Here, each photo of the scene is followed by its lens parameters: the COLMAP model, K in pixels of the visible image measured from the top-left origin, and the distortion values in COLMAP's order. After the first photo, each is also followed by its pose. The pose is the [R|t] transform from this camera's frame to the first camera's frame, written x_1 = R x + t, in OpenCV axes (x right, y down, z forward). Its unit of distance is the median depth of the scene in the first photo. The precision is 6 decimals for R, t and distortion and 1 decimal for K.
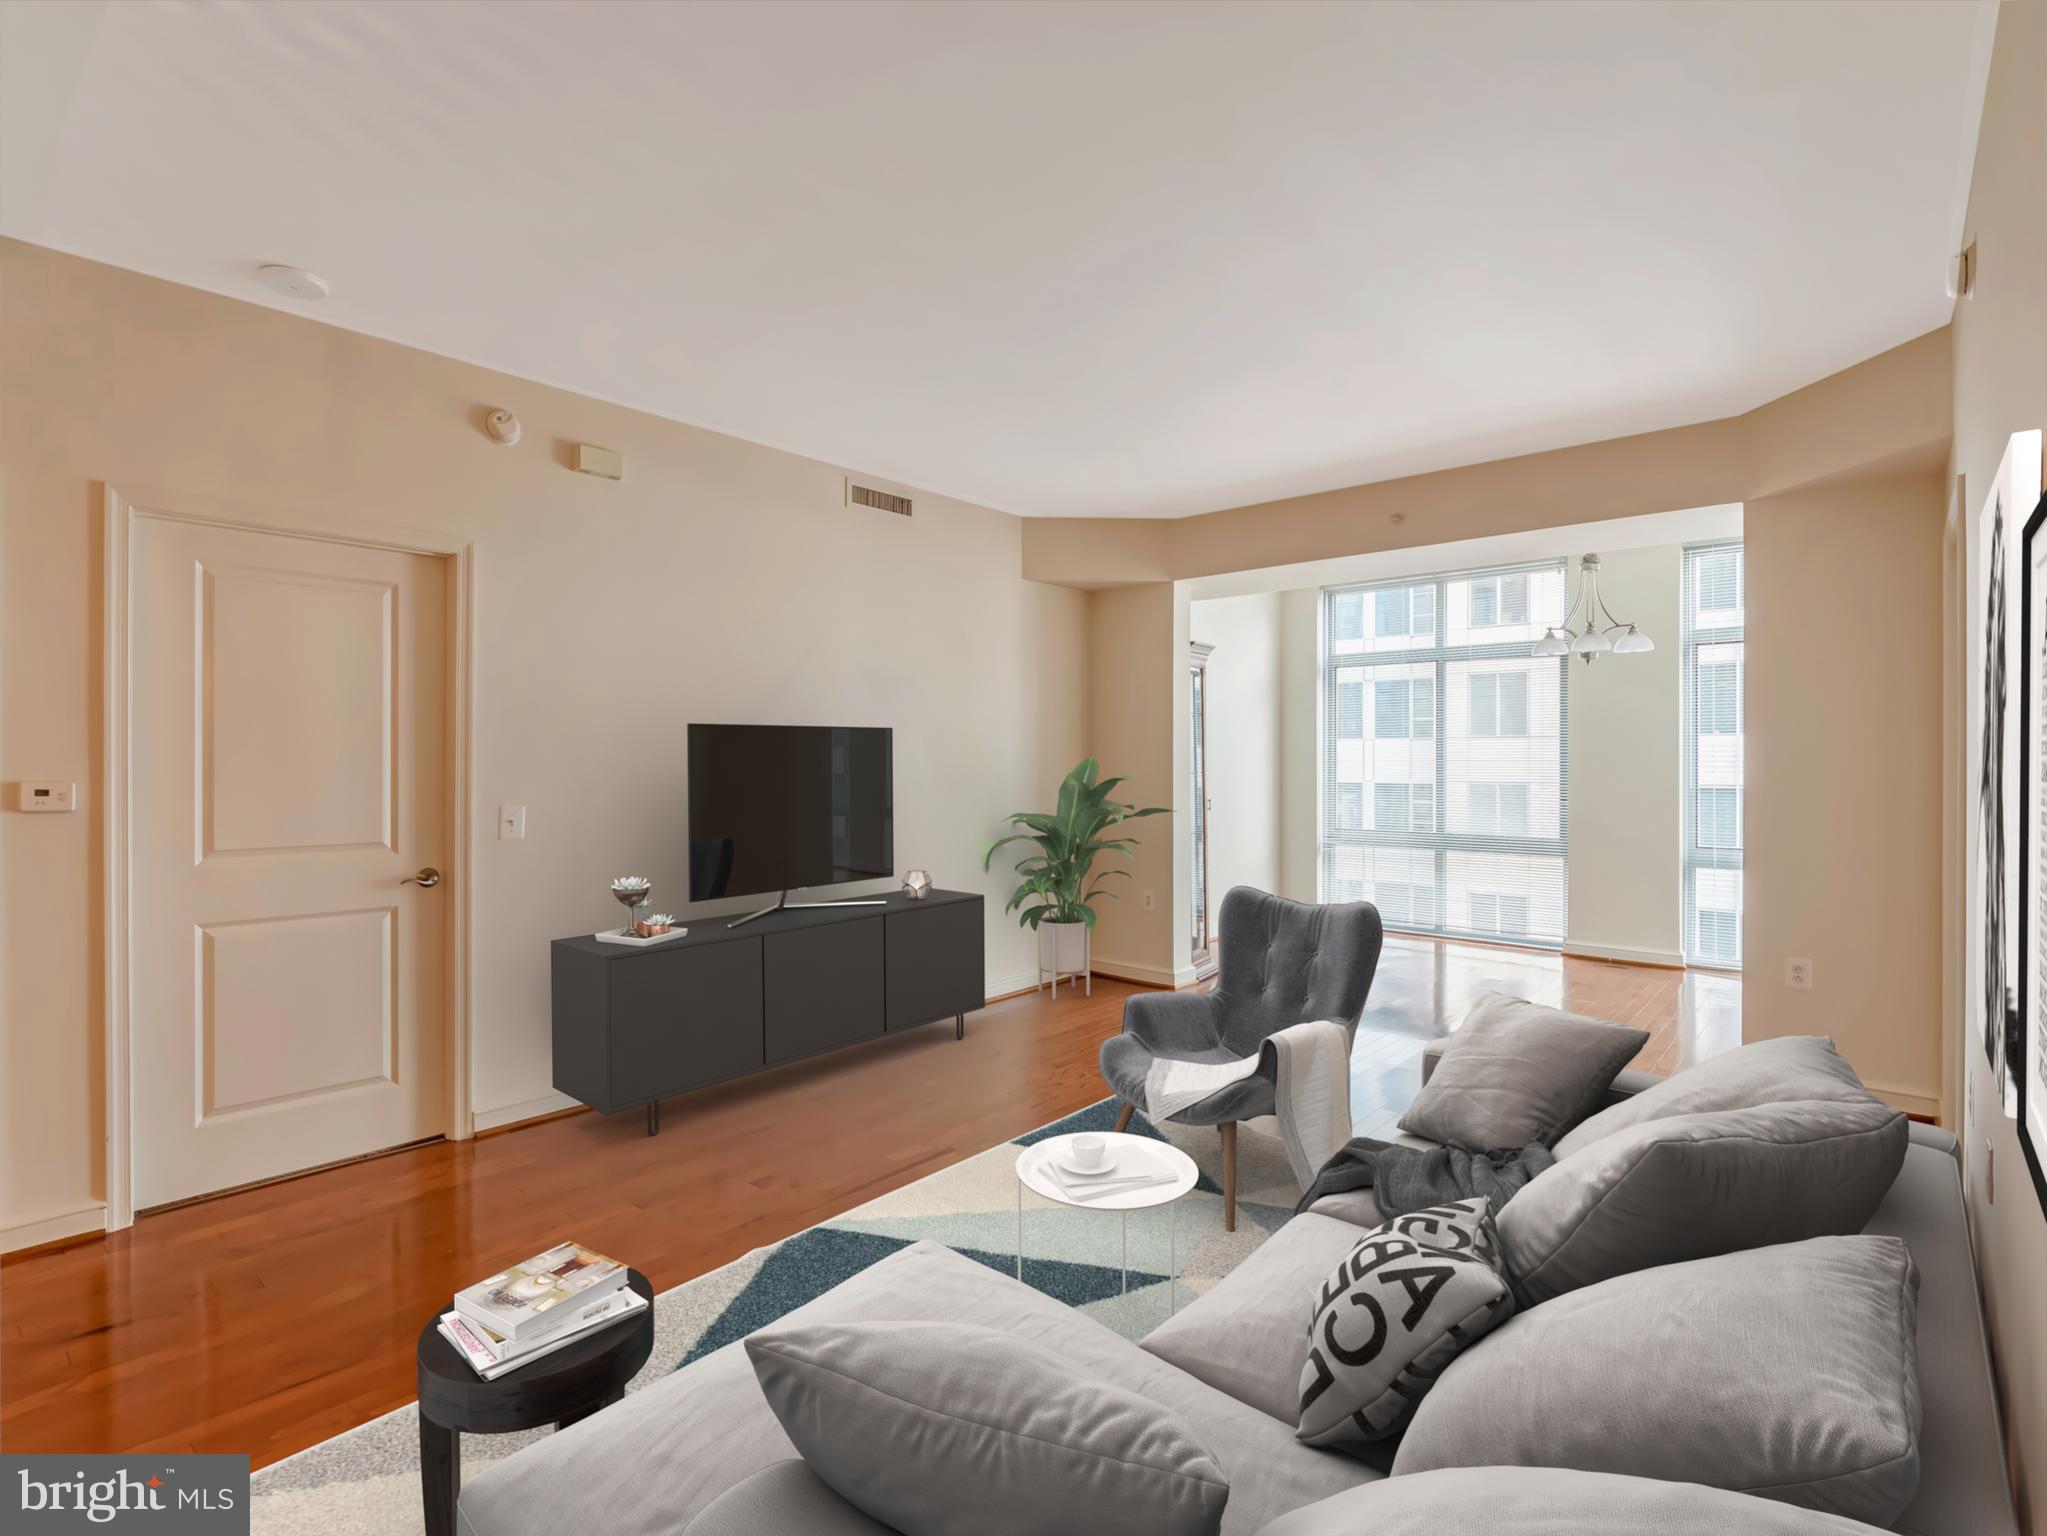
lens RADIAL K [[1013.8, 0, 1019.0], [0, 1013.8, 765.0], [0, 0, 1]] dist [-0.005193, -0.002285]
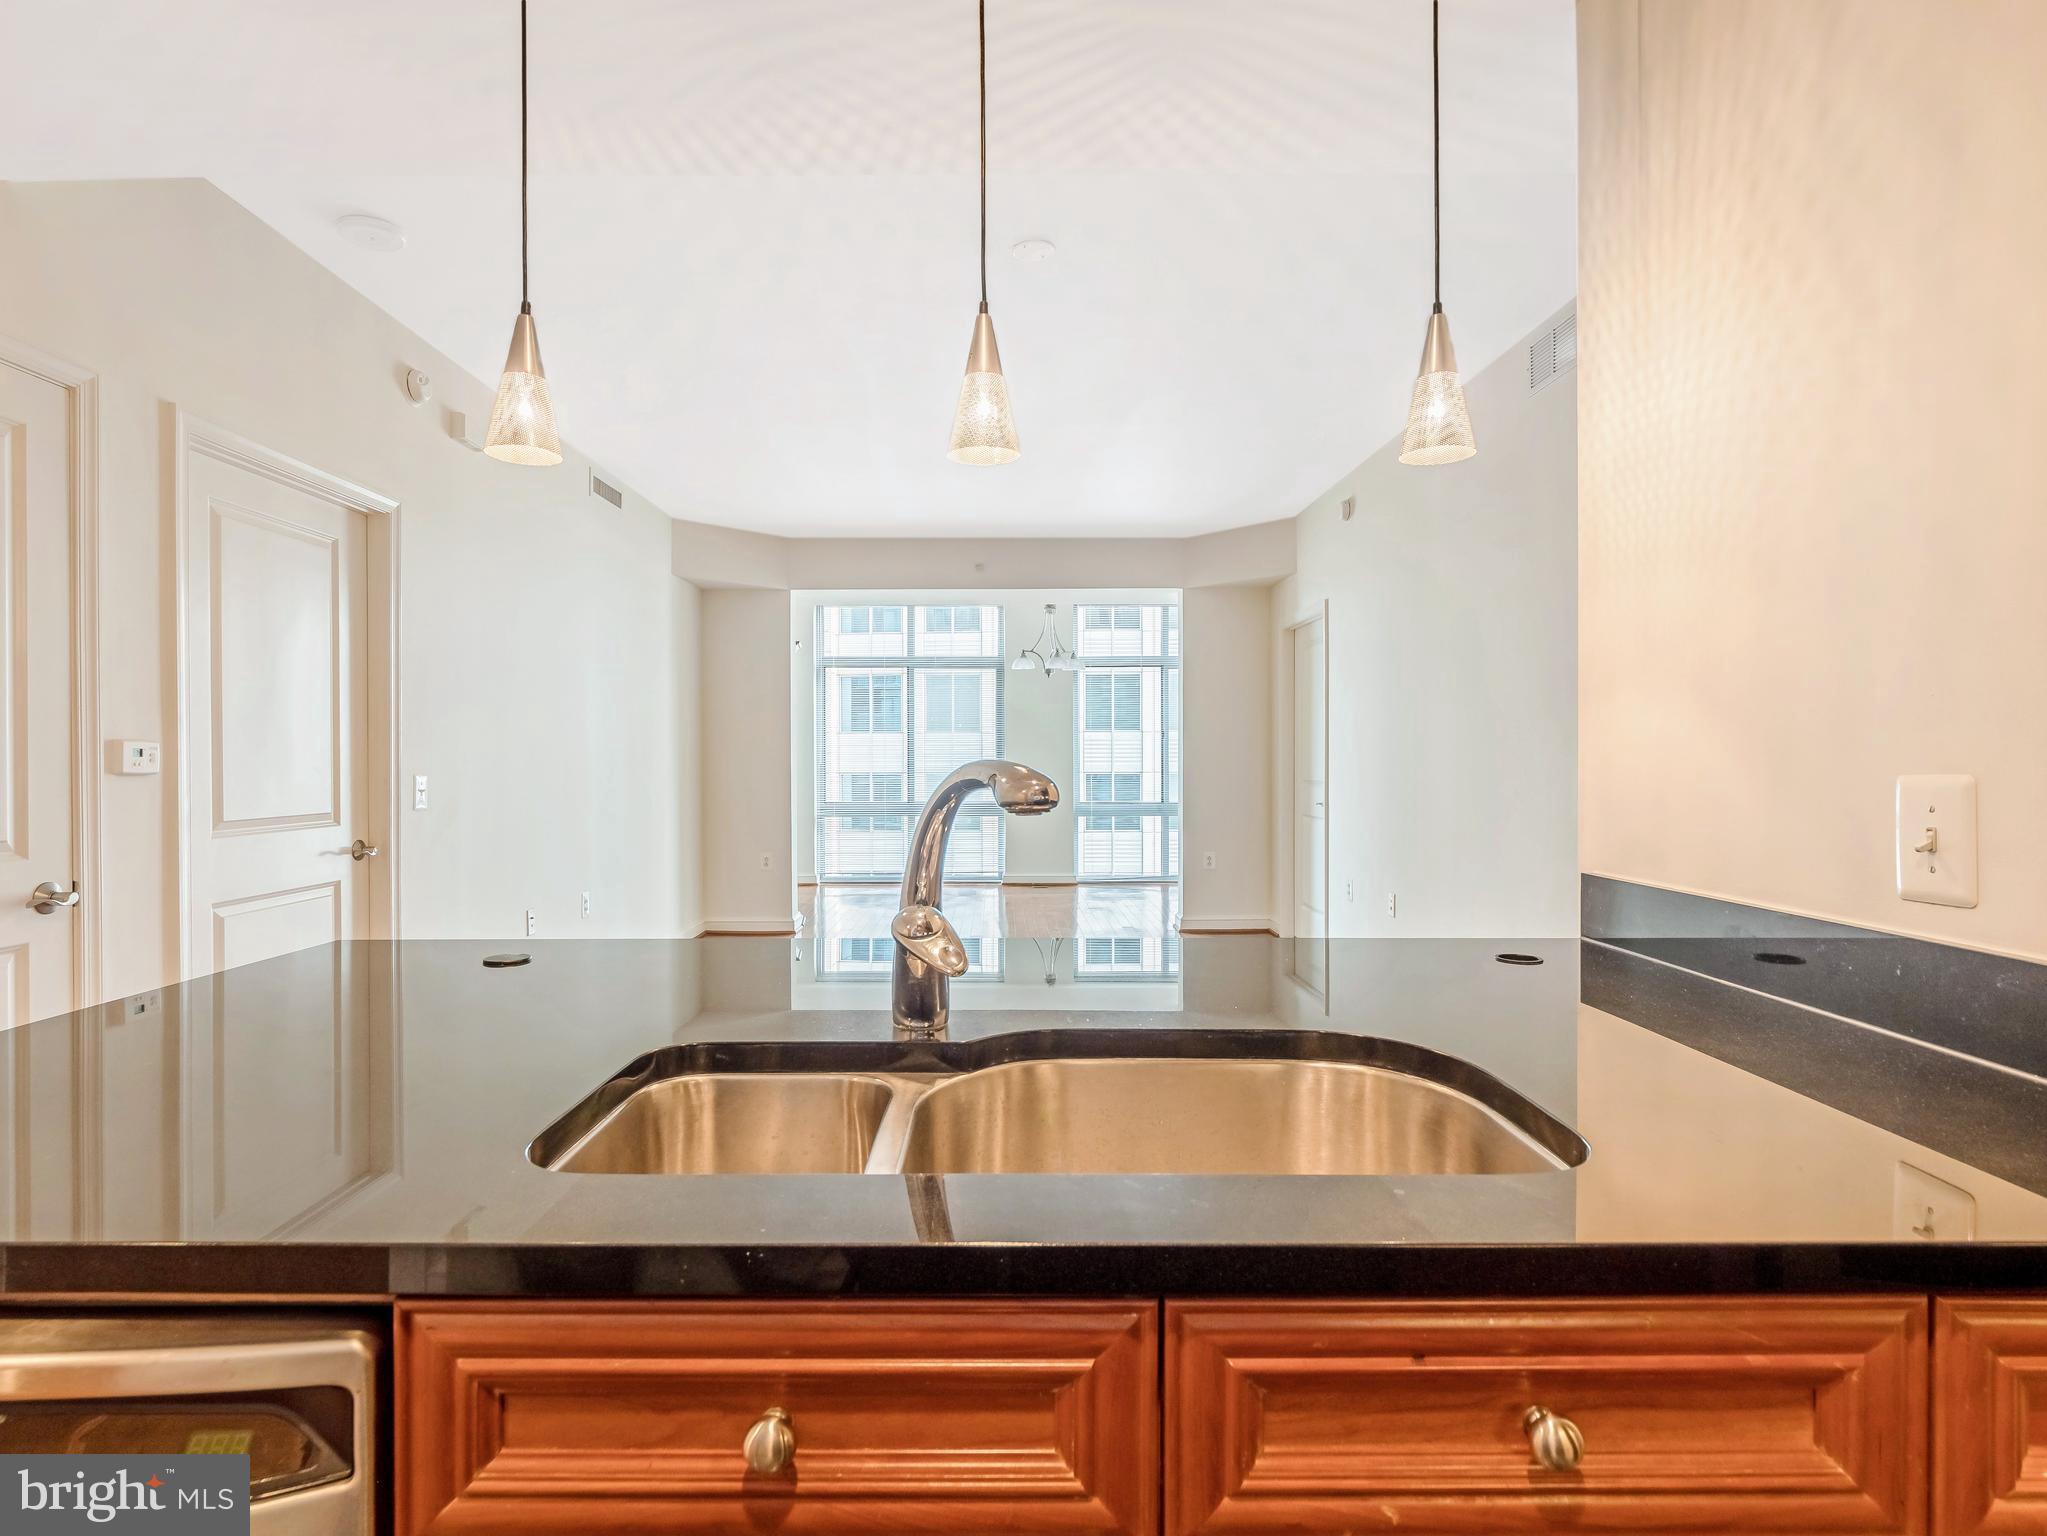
lens RADIAL K [[1020.2, 0, 1026.4], [0, 1020.2, 762.3], [0, 0, 1]] dist [0.004635, 0.000484]
pose [[0.749364, -0.006809, 0.662124, -0.440051], [0.004208, 0.999976, 0.005522, 0.015135], [-0.662145, -0.001352, 0.749374, -0.080698]]
